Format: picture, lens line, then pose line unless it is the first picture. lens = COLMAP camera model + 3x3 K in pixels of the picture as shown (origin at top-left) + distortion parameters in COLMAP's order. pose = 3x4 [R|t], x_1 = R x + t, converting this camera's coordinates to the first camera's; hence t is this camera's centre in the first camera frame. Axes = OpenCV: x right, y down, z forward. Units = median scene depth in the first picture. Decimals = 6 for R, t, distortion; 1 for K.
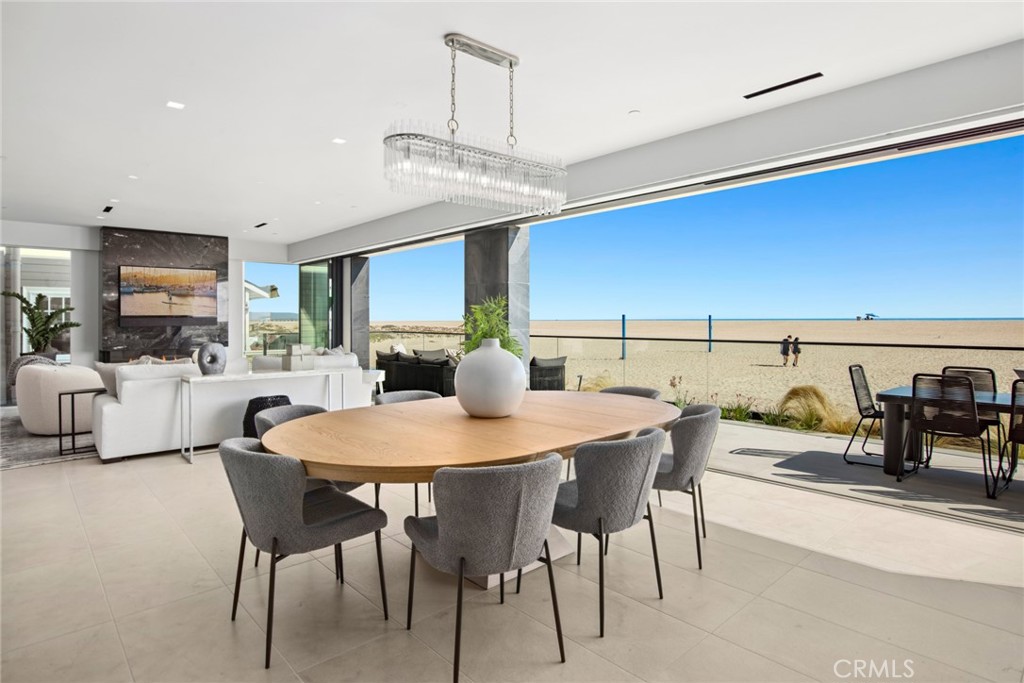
lens RADIAL K [[556.5, 0, 505.0], [0, 556.5, 318.4], [0, 0, 1]] dist [-0.029838, 0.008452]
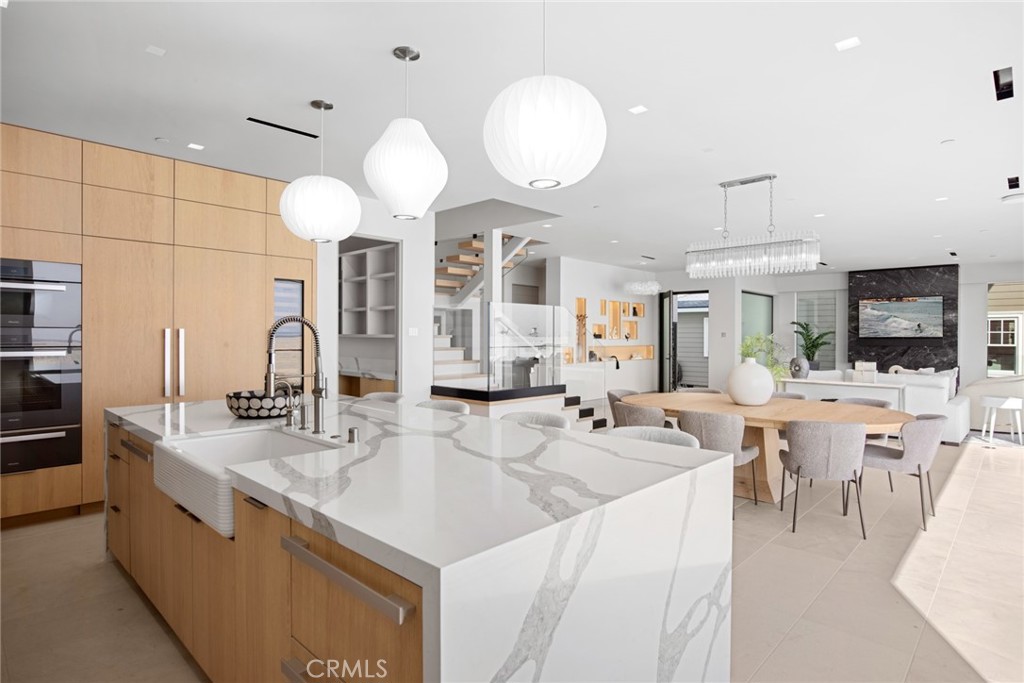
lens RADIAL K [[556.5, 0, 509.8], [0, 556.5, 338.8], [0, 0, 1]] dist [-0.029838, 0.008452]
pose [[0.059010, 0.012746, -0.998176, 0.740104], [-0.004571, 0.999911, 0.012498, -0.016956], [0.998247, 0.003825, 0.059063, 0.099251]]
